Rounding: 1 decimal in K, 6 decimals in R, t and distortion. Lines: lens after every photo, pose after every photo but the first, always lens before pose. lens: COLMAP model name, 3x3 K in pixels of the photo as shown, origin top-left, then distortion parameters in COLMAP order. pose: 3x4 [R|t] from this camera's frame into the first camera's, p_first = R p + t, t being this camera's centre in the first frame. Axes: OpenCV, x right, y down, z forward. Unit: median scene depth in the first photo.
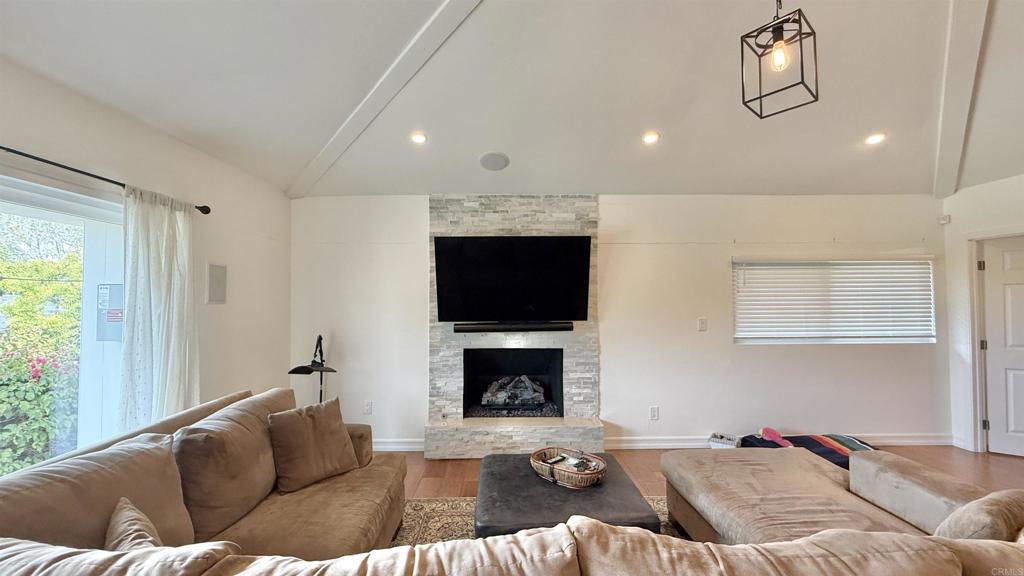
lens RADIAL K [[407.1, 0, 509.5], [0, 407.1, 289.6], [0, 0, 1]] dist [-0.000208, -0.000151]
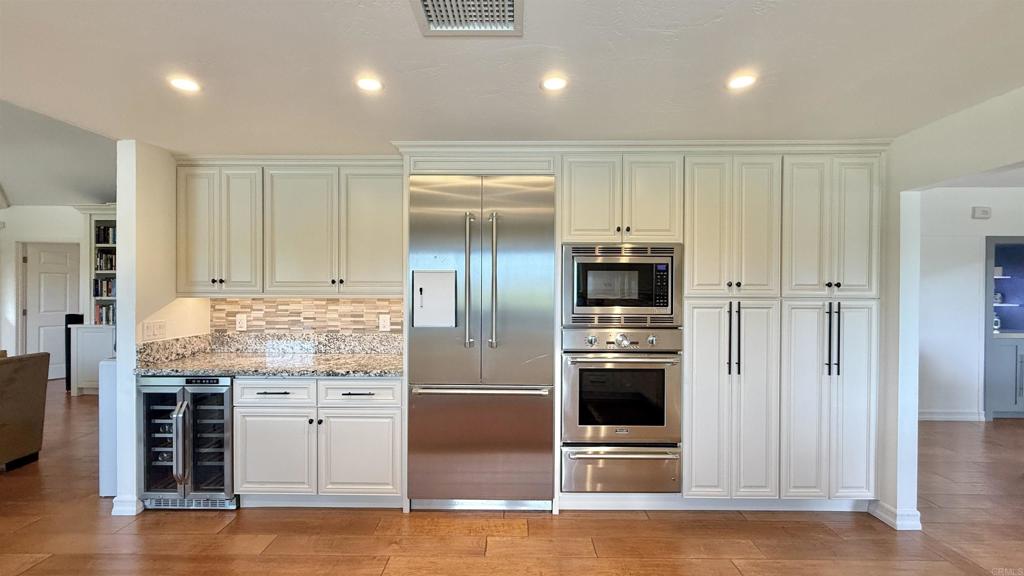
lens RADIAL K [[407.1, 0, 509.5], [0, 407.1, 289.6], [0, 0, 1]] dist [-0.000208, -0.000151]
pose [[0.017822, -0.003212, 0.999836, -0.299902], [-0.031391, 0.999500, 0.003770, -0.010593], [-0.999348, -0.031453, 0.017712, -0.787252]]
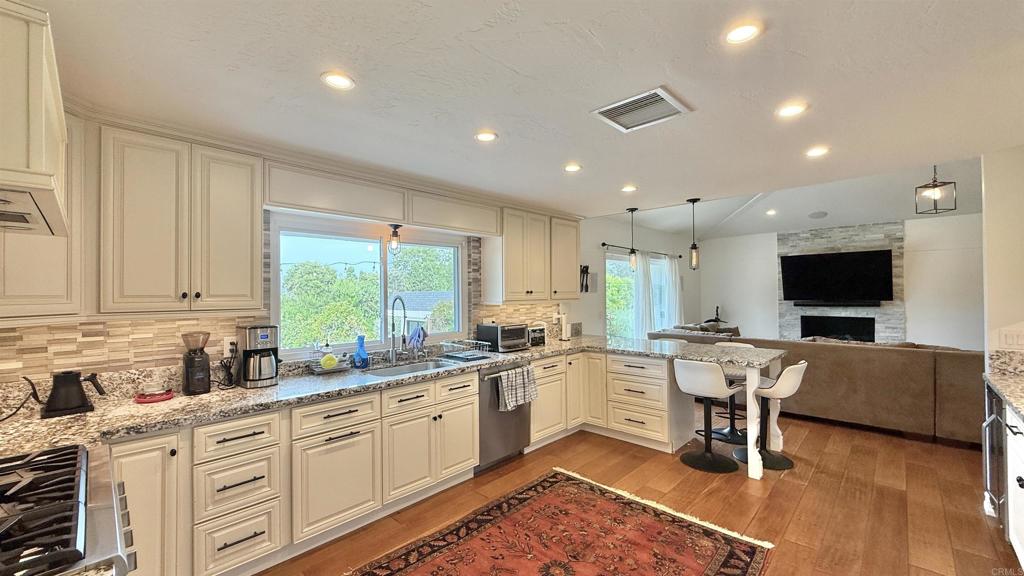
lens RADIAL K [[407.1, 0, 509.5], [0, 407.1, 289.6], [0, 0, 1]] dist [-0.000208, -0.000151]
pose [[0.714293, -0.008727, -0.699793, 0.229720], [0.026487, 0.999543, 0.014571, -0.031339], [0.699346, -0.028943, 0.714198, -1.196753]]
